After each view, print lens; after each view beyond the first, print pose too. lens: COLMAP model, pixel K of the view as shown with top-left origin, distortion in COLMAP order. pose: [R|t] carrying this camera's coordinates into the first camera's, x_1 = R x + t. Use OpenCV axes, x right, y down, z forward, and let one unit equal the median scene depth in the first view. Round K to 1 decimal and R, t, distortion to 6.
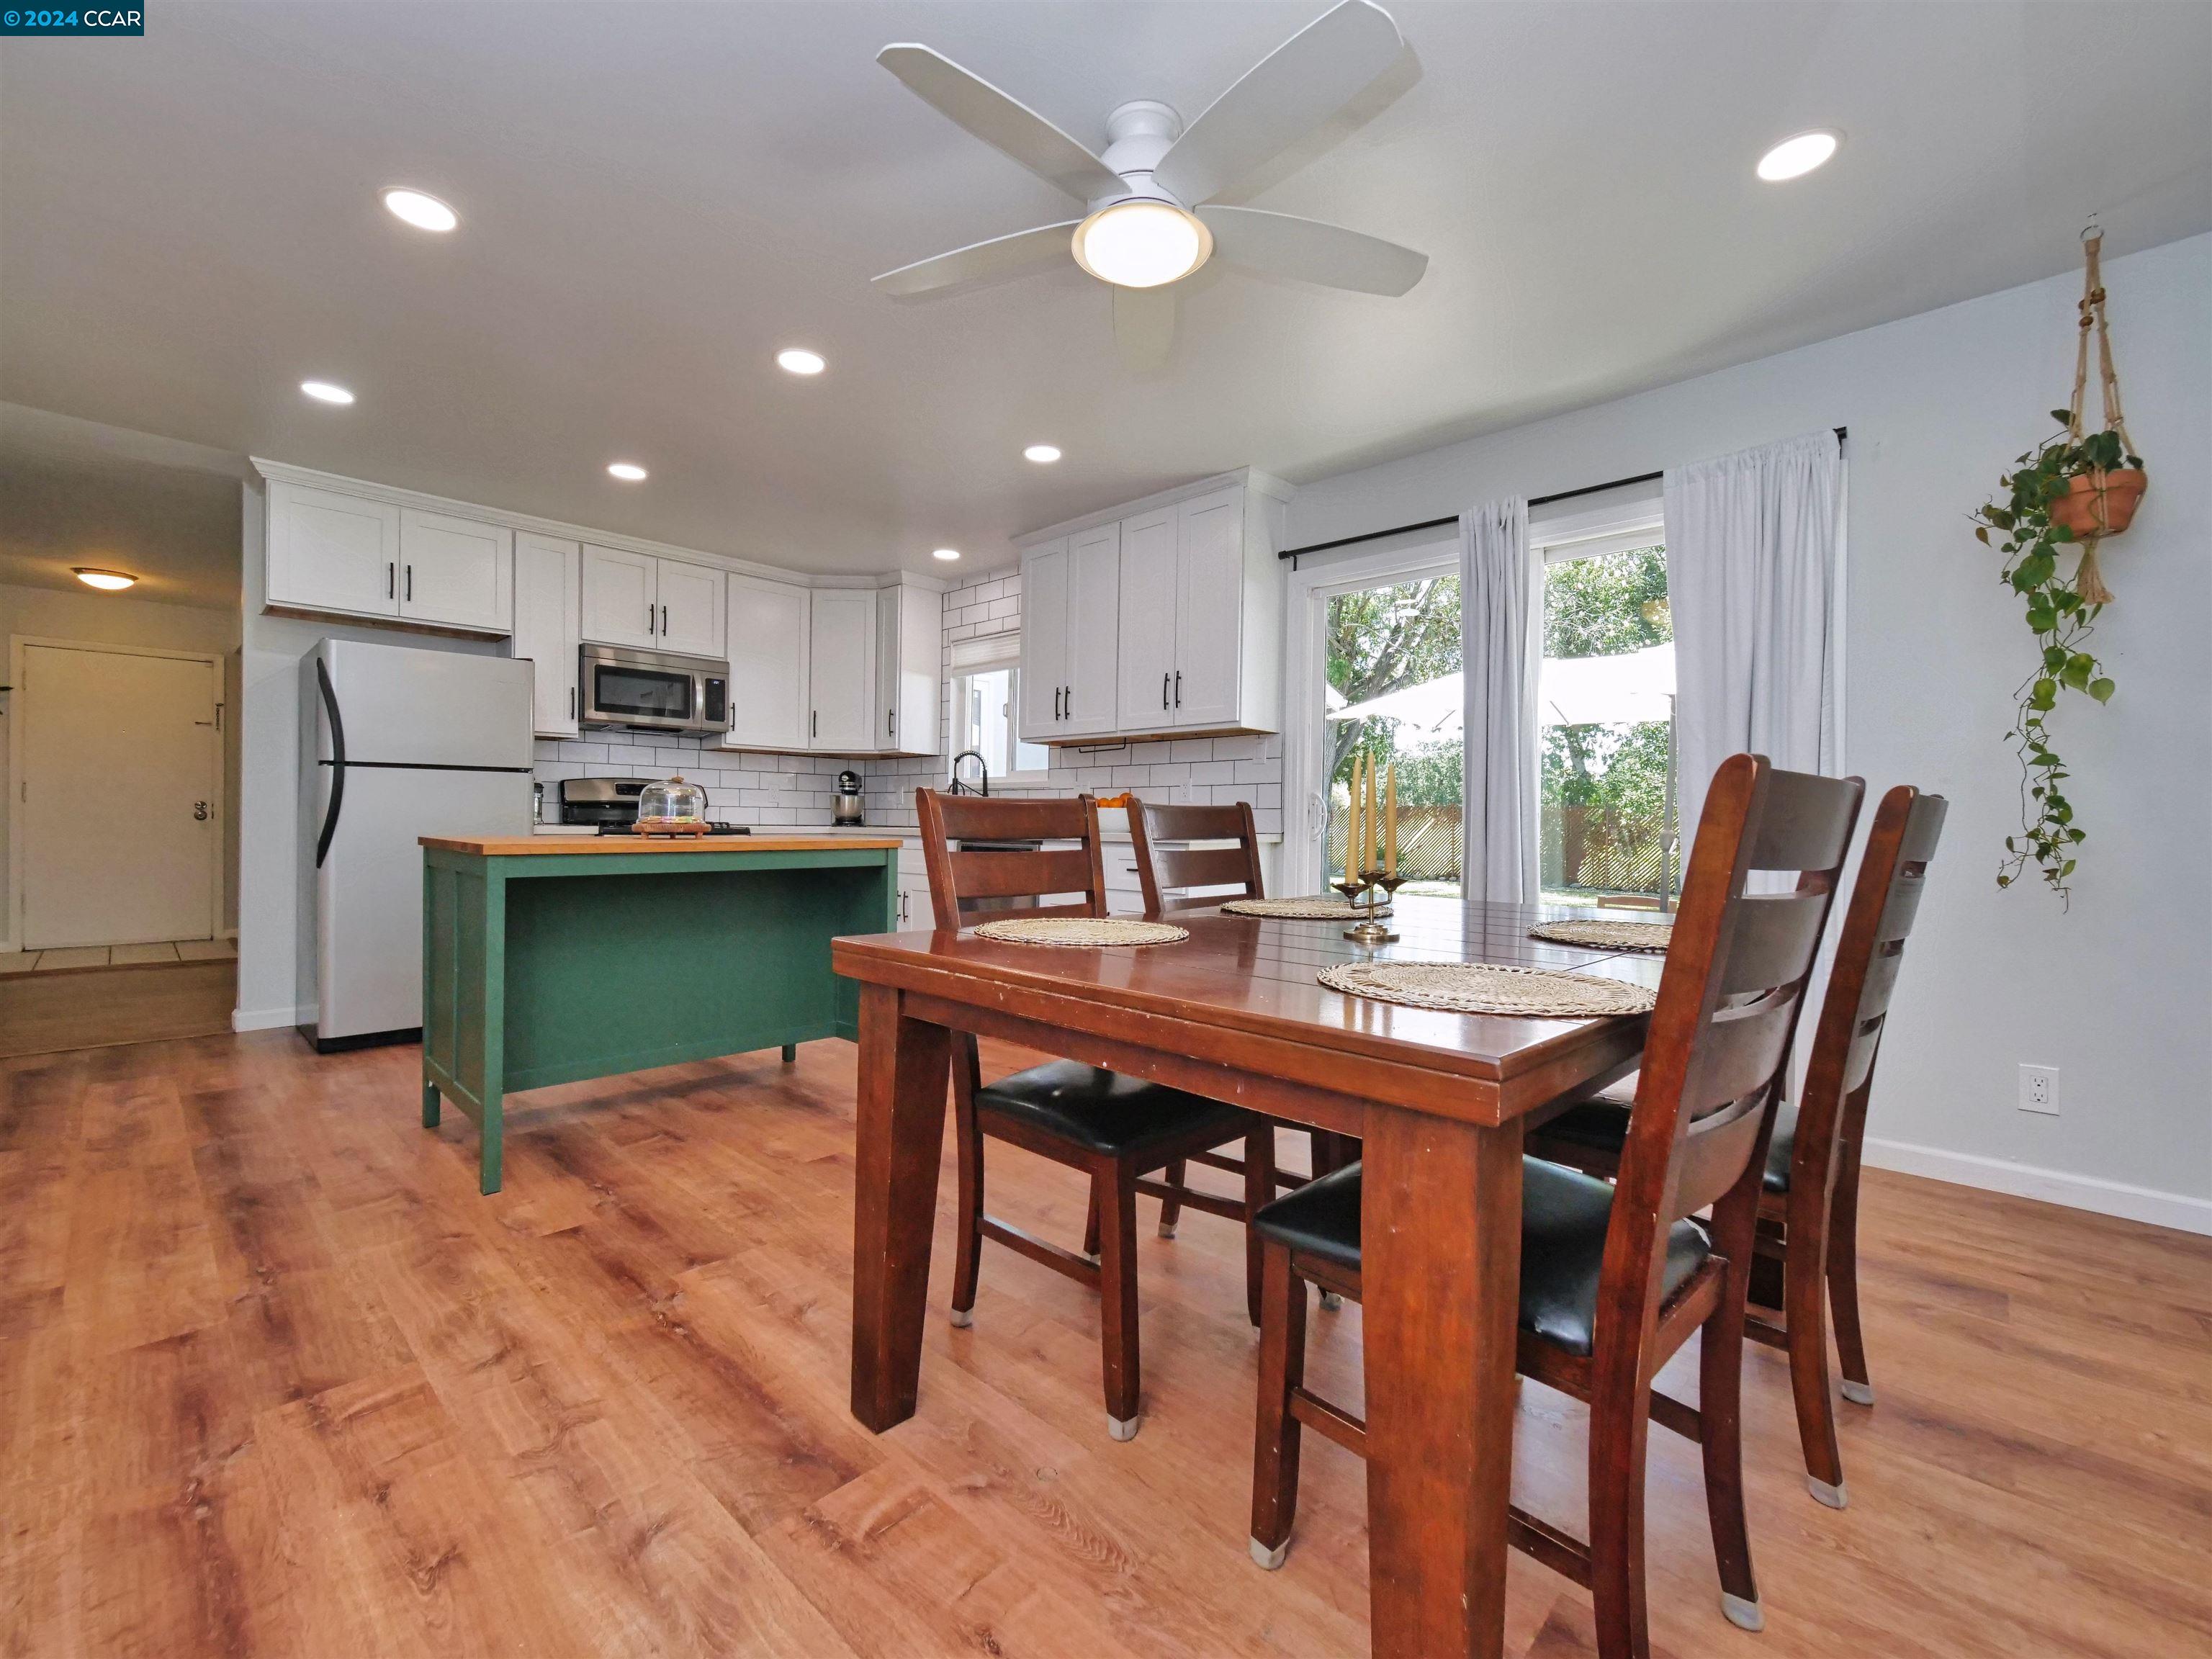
lens RADIAL K [[942.5, 0, 1088.3], [0, 942.5, 827.2], [0, 0, 1]] dist [-0.005983, 0.001749]
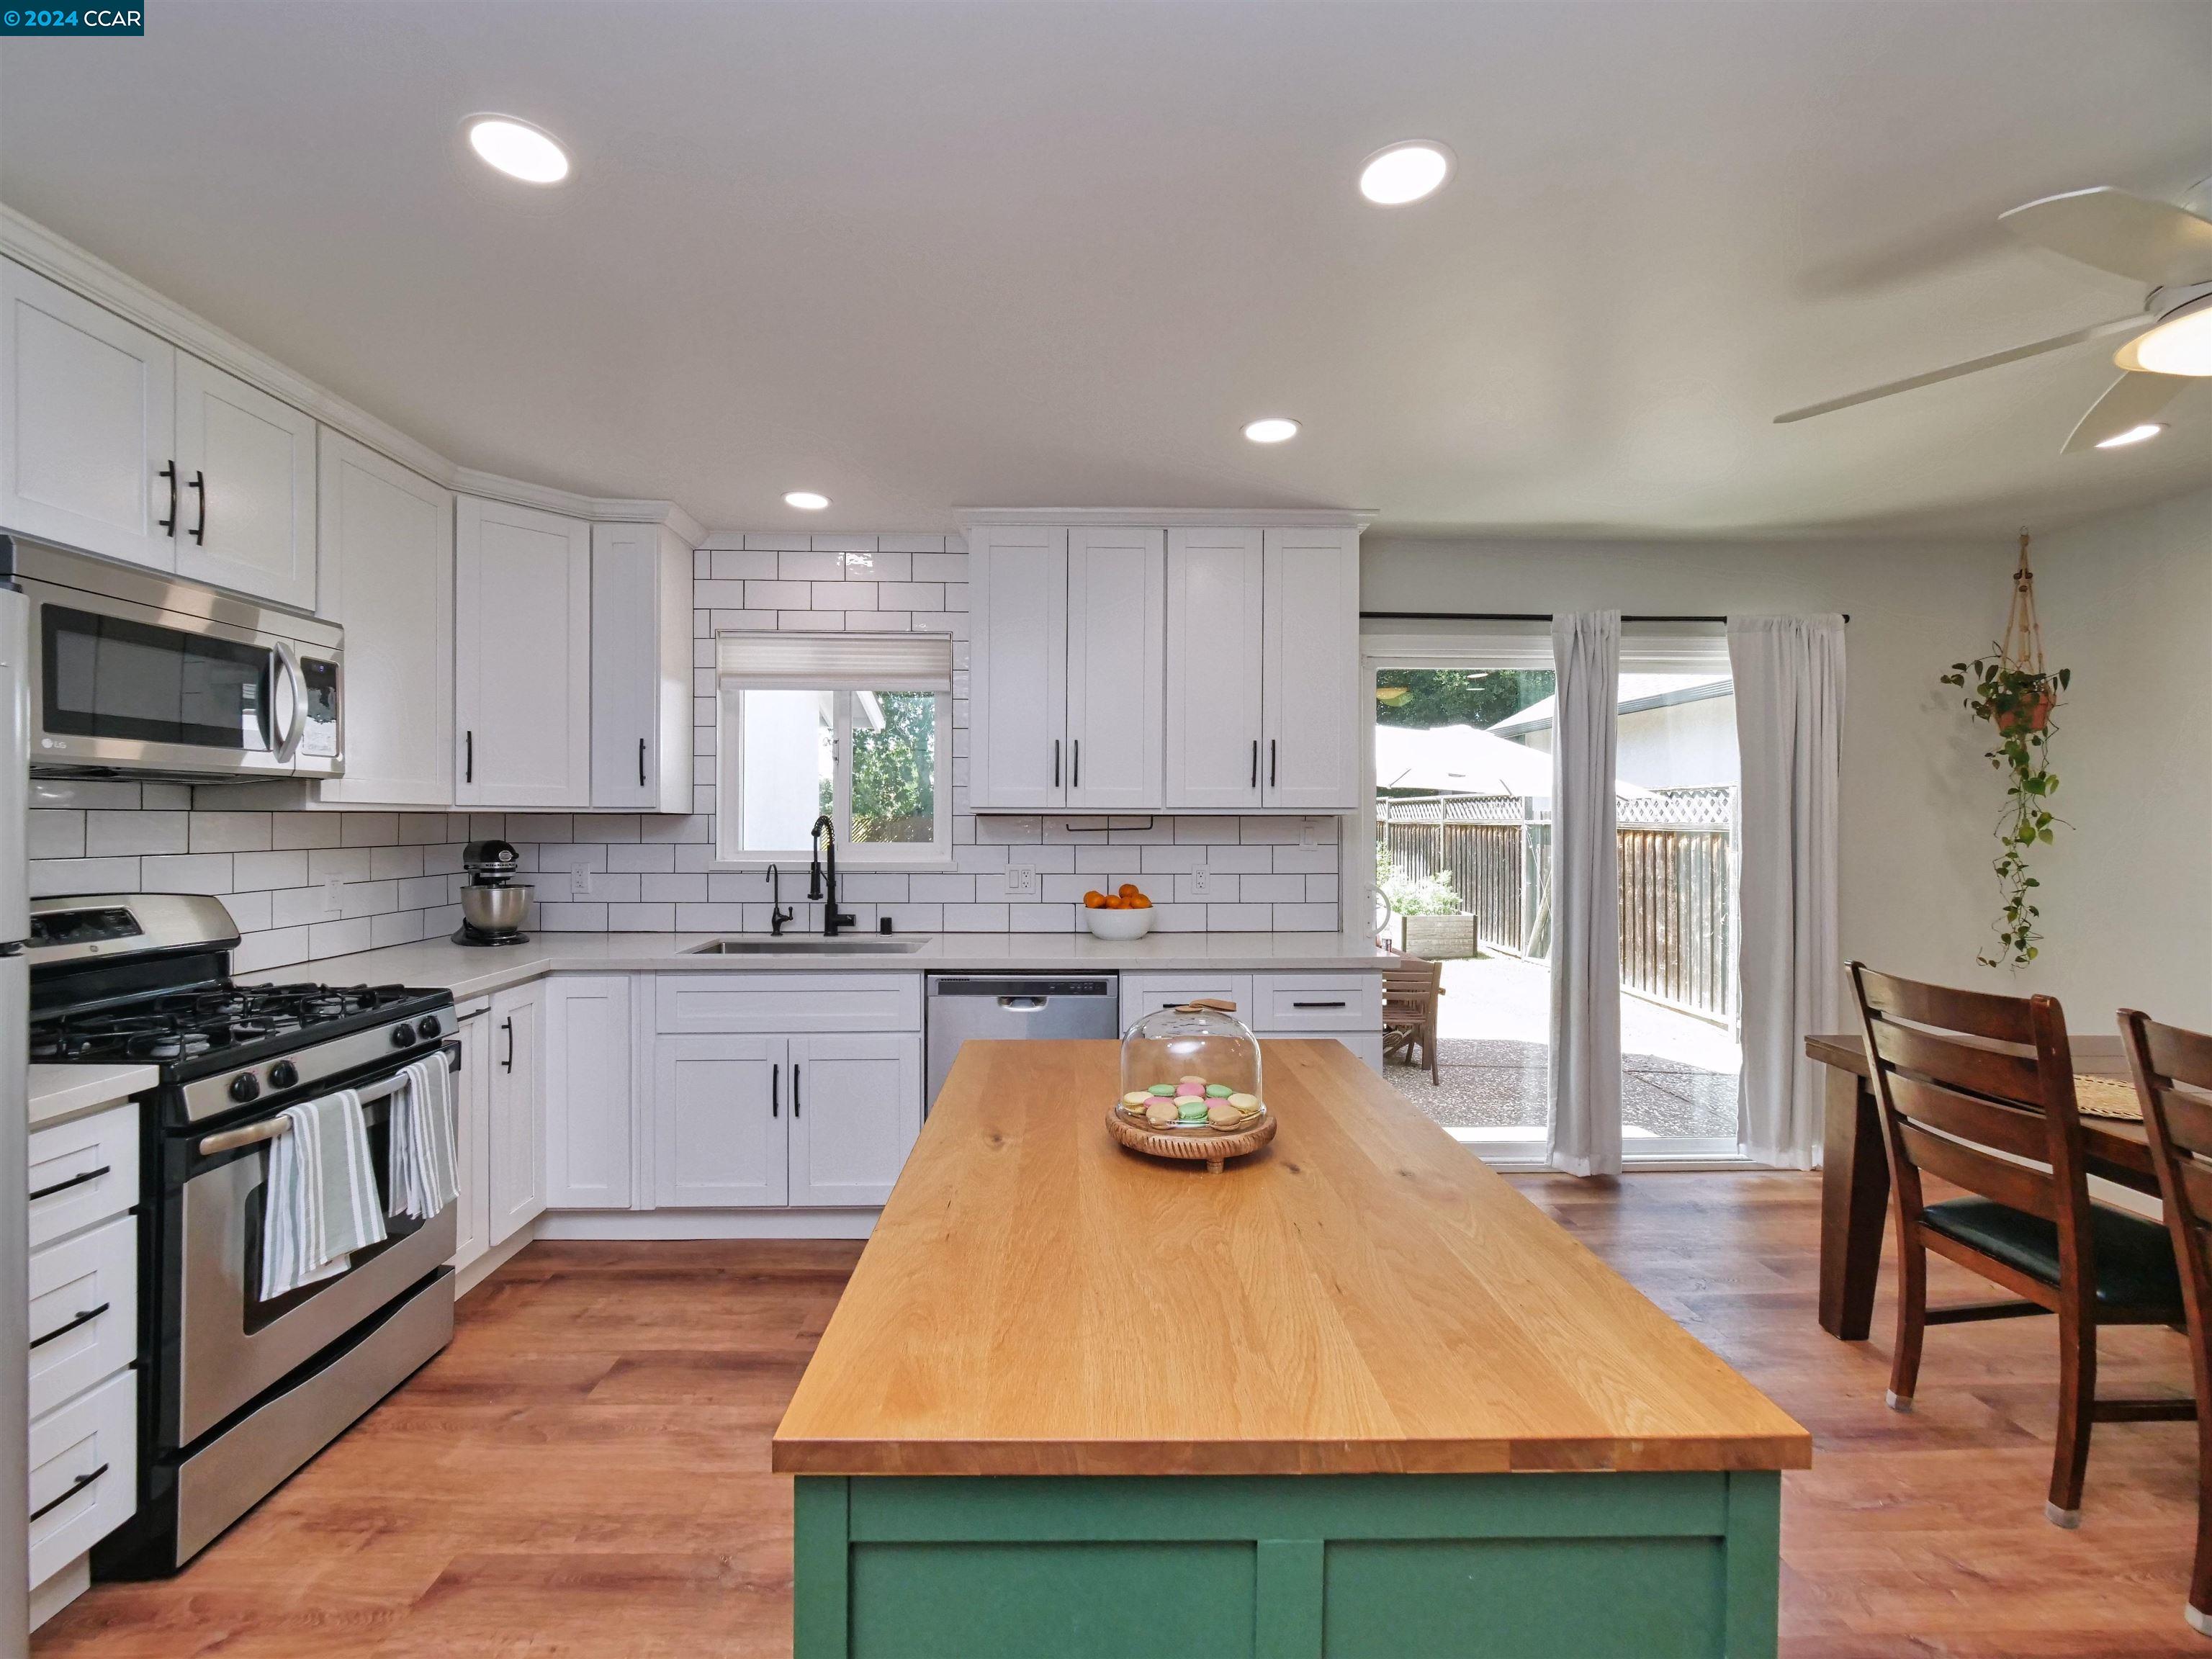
lens RADIAL K [[942.5, 0, 1086.3], [0, 942.5, 827.8], [0, 0, 1]] dist [-0.005983, 0.001749]
pose [[0.704698, -0.016128, 0.709324, -0.516941], [0.009285, 0.999866, 0.013510, -0.092336], [-0.709446, -0.002934, 0.704753, 0.489772]]
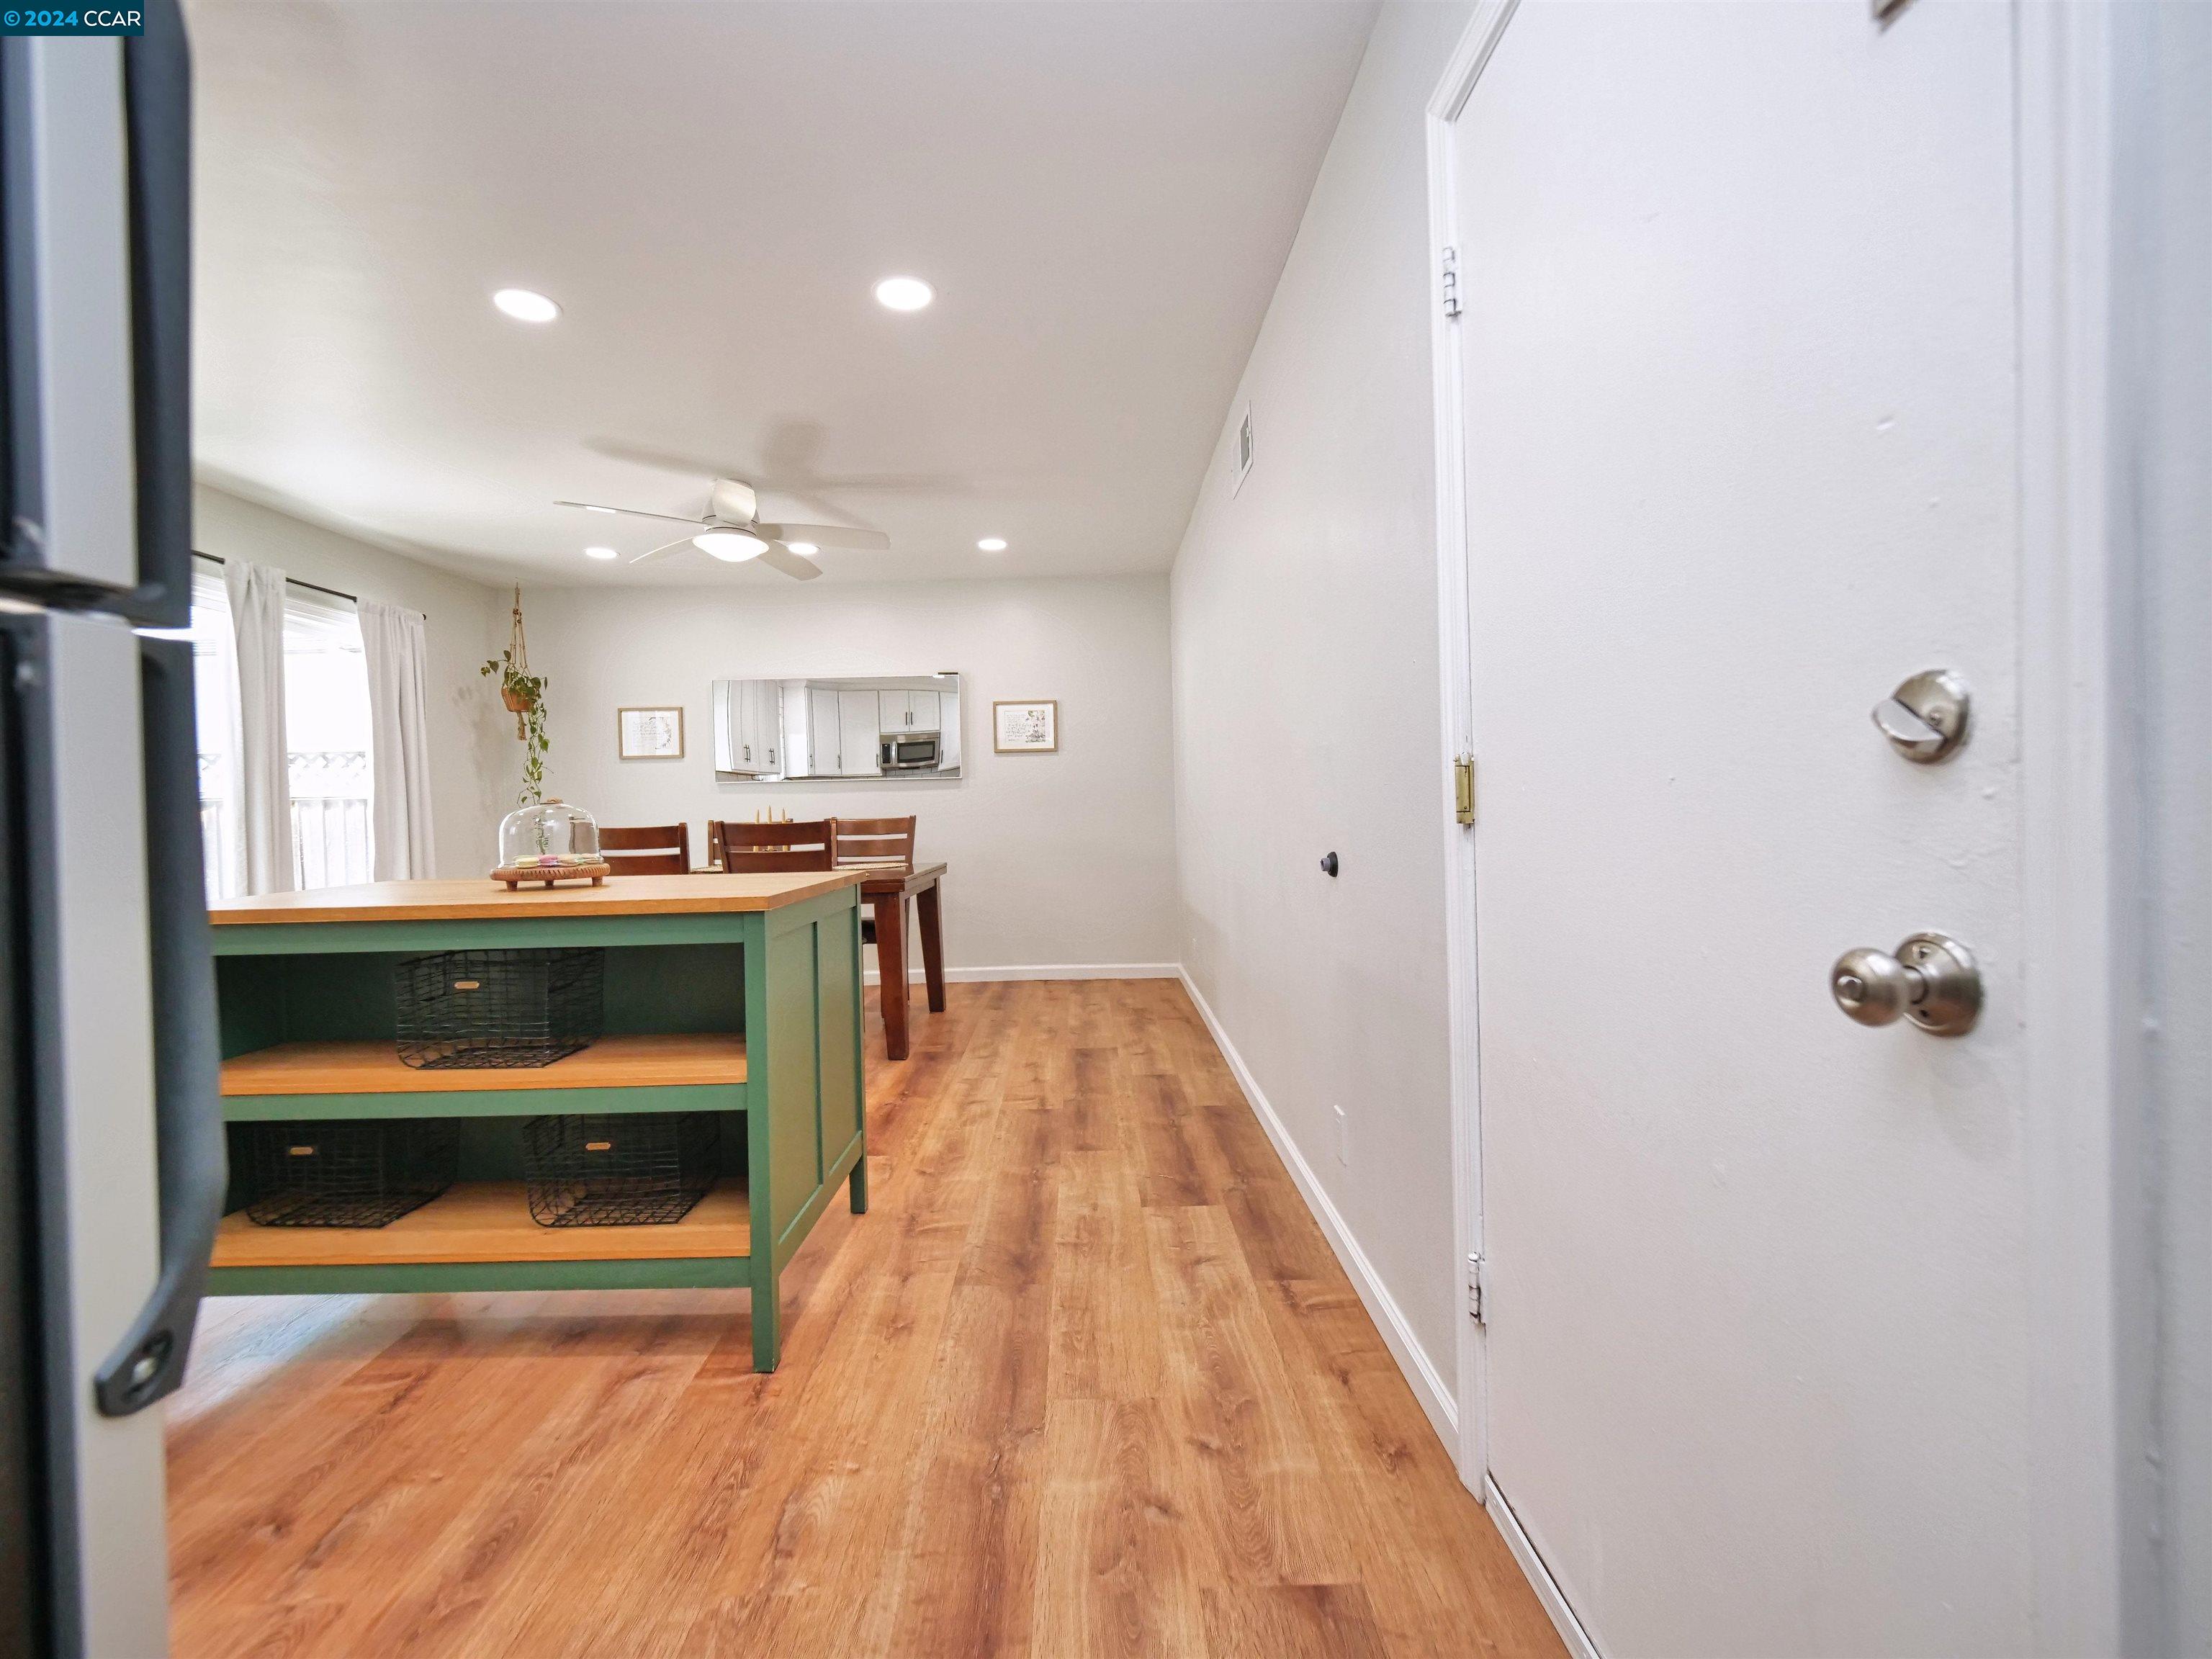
lens RADIAL K [[942.5, 0, 1083.7], [0, 942.5, 818.6], [0, 0, 1]] dist [-0.005983, 0.001749]
pose [[-0.696766, -0.003750, 0.717289, -0.808632], [0.017043, 0.999617, 0.021782, -0.031300], [-0.717096, 0.027402, -0.696435, 0.801239]]
